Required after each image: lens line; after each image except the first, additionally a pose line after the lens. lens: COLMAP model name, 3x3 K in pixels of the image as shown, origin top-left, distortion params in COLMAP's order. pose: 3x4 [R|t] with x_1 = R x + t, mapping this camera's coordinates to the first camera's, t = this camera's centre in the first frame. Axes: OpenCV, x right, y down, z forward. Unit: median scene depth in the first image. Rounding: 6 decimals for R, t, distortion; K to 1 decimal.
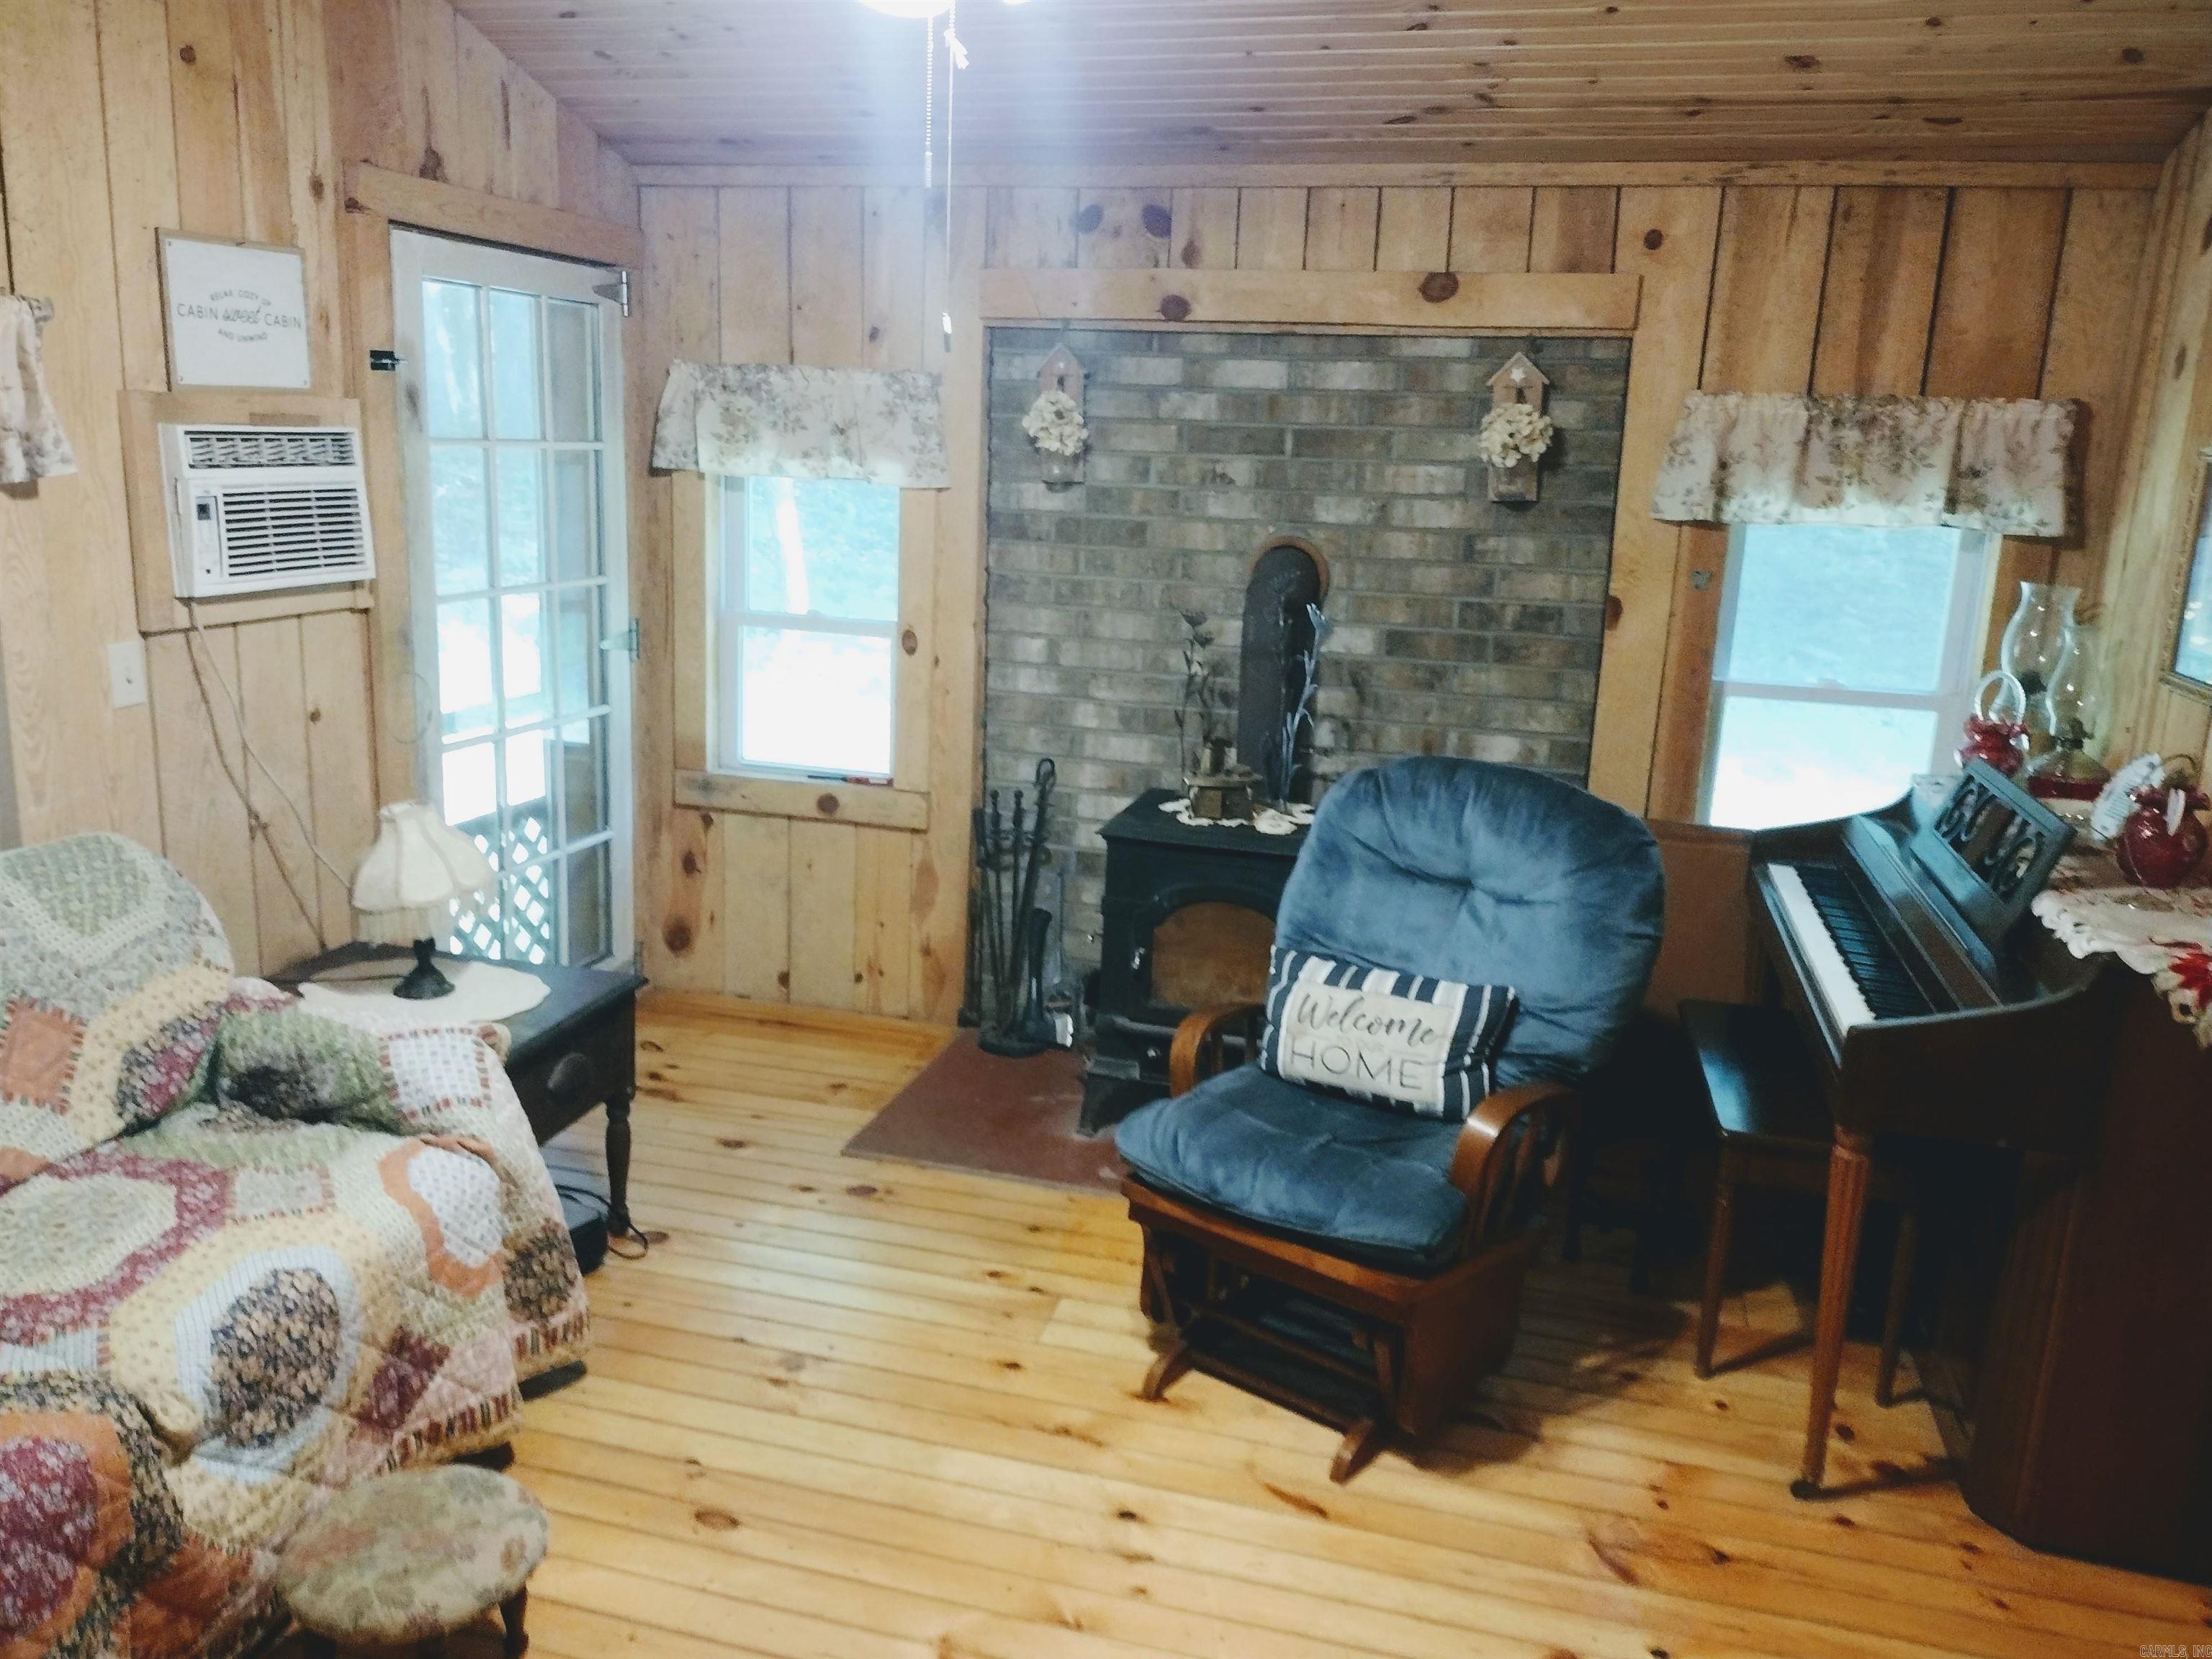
lens RADIAL K [[1689.4, 0, 1101.1], [0, 1689.4, 840.0], [0, 0, 1]] dist [0.088750, -0.123543]
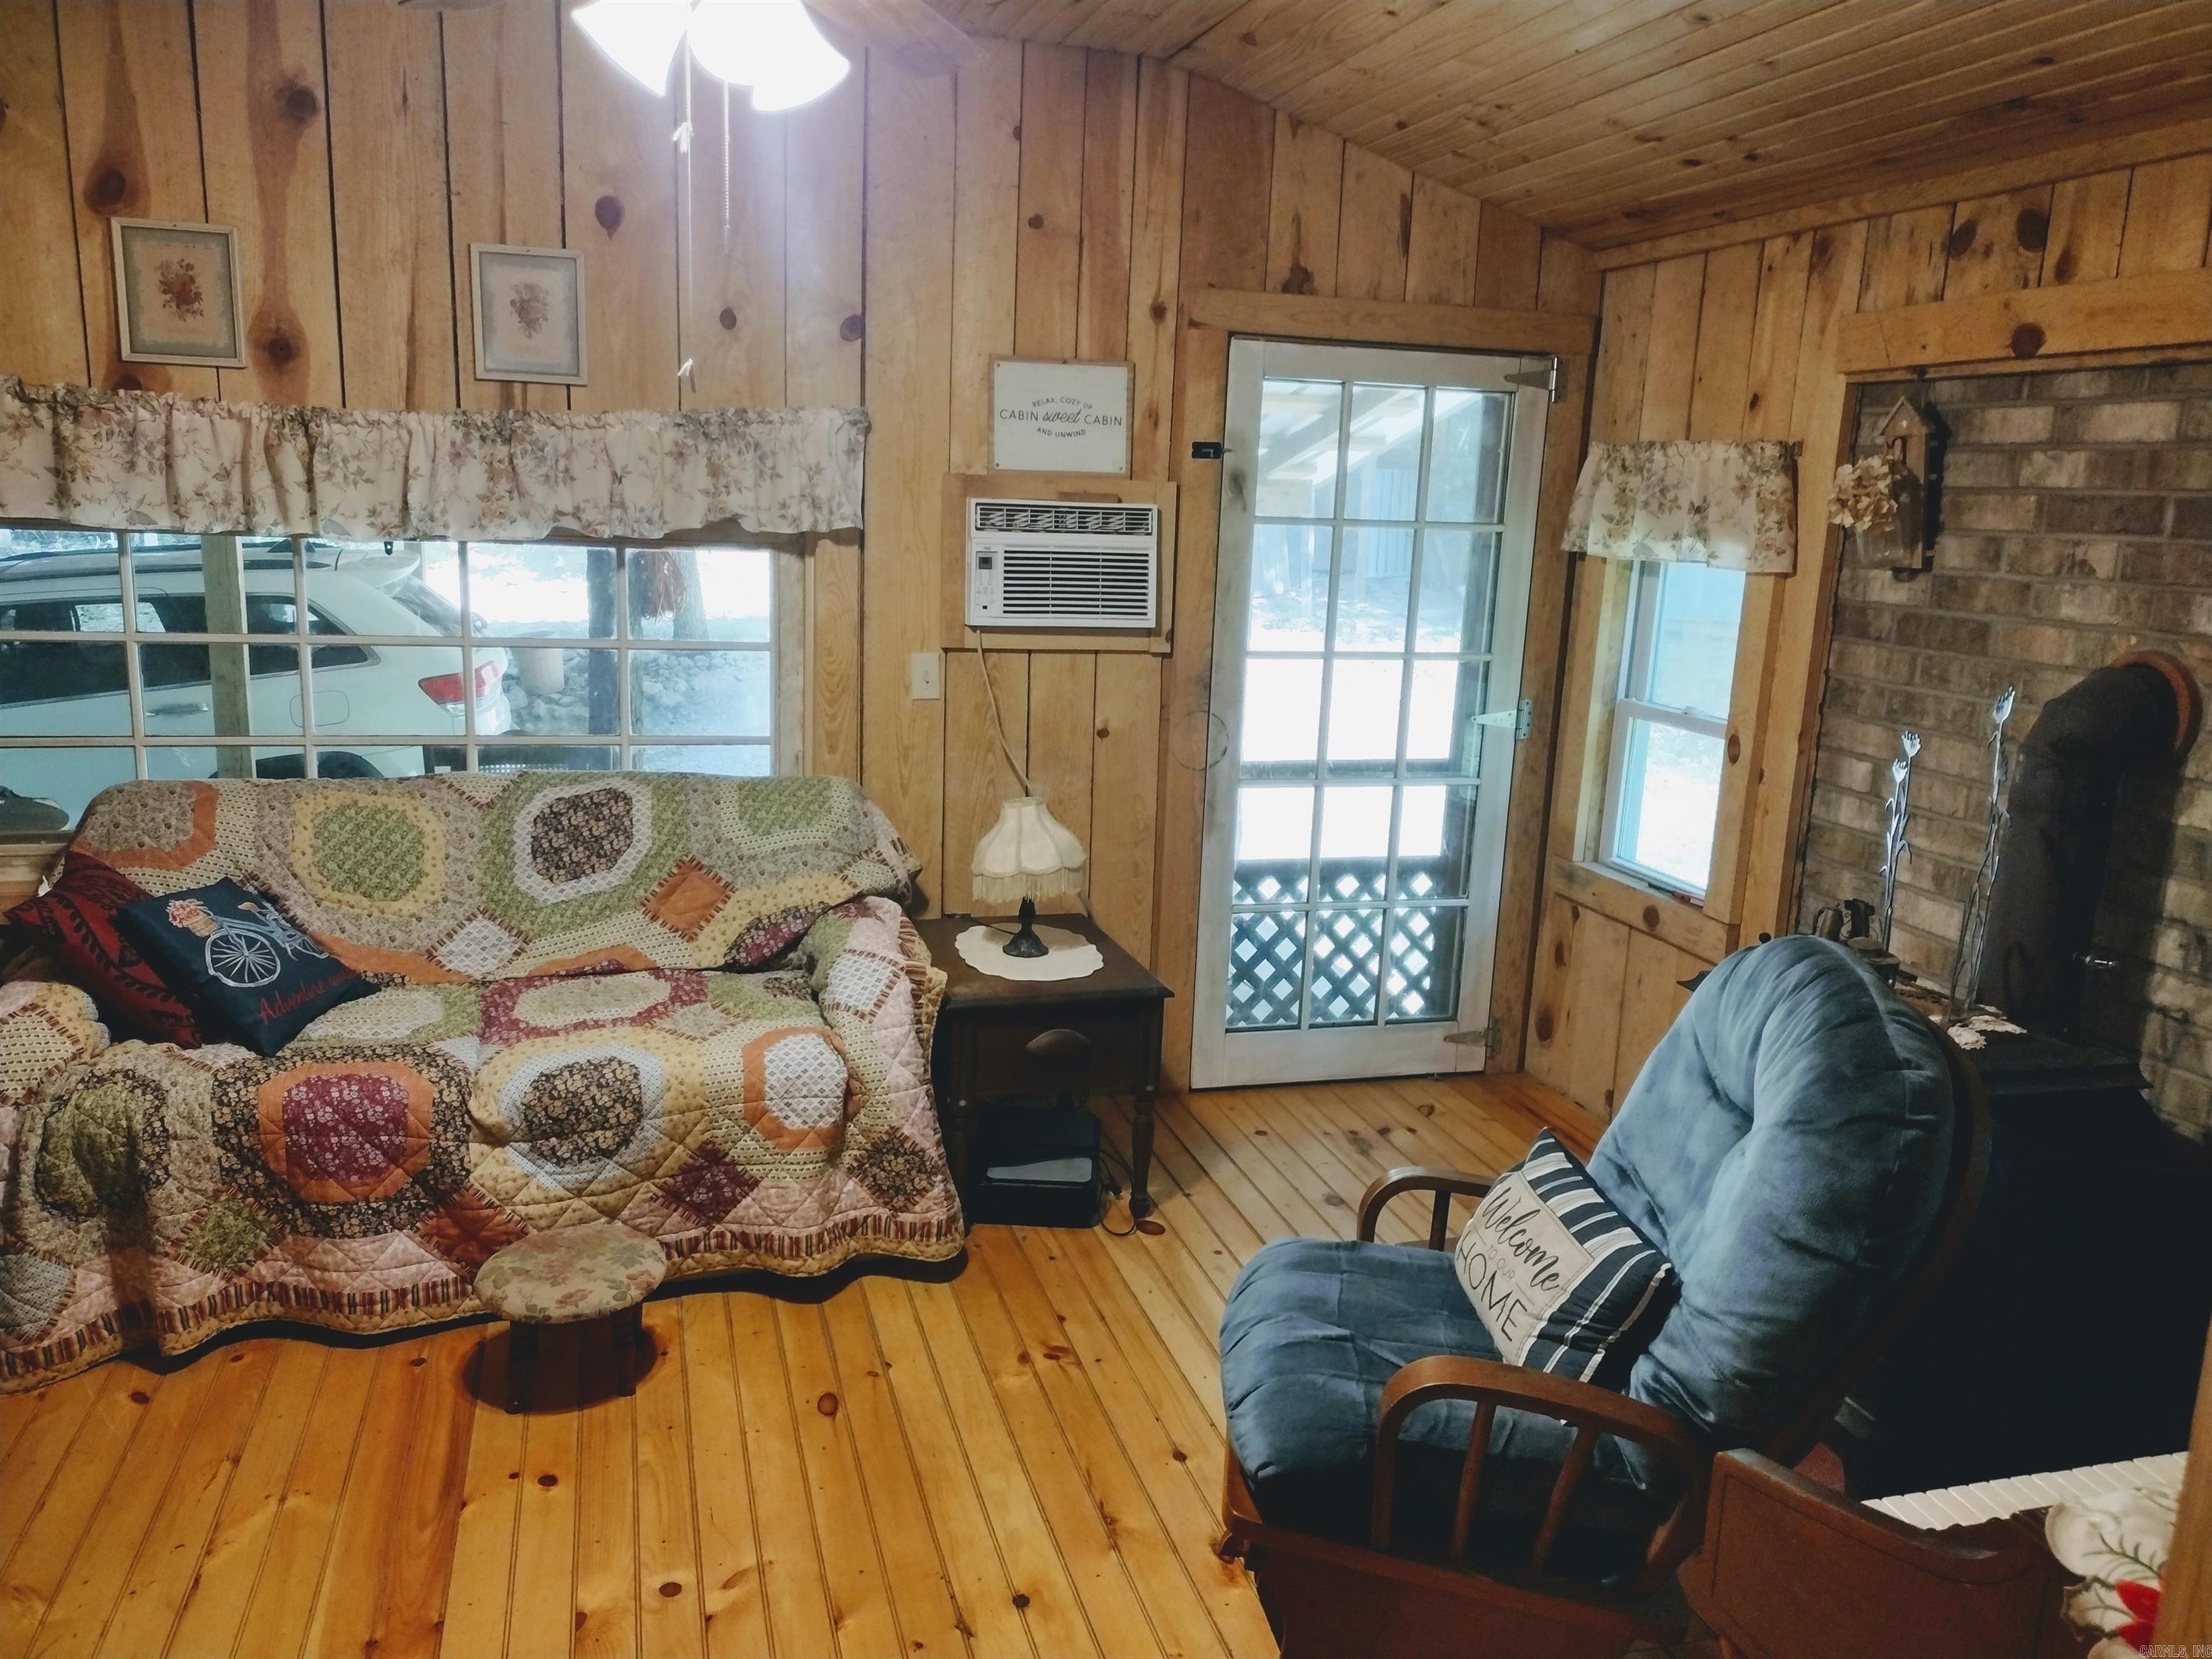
lens RADIAL K [[1663.2, 0, 1105.8], [0, 1663.2, 843.3], [0, 0, 1]] dist [0.096818, -0.117218]
pose [[0.525866, 0.160795, -0.835230, 0.511292], [-0.216662, 0.974899, 0.051272, -0.050599], [0.822510, 0.154000, 0.547505, 0.309599]]
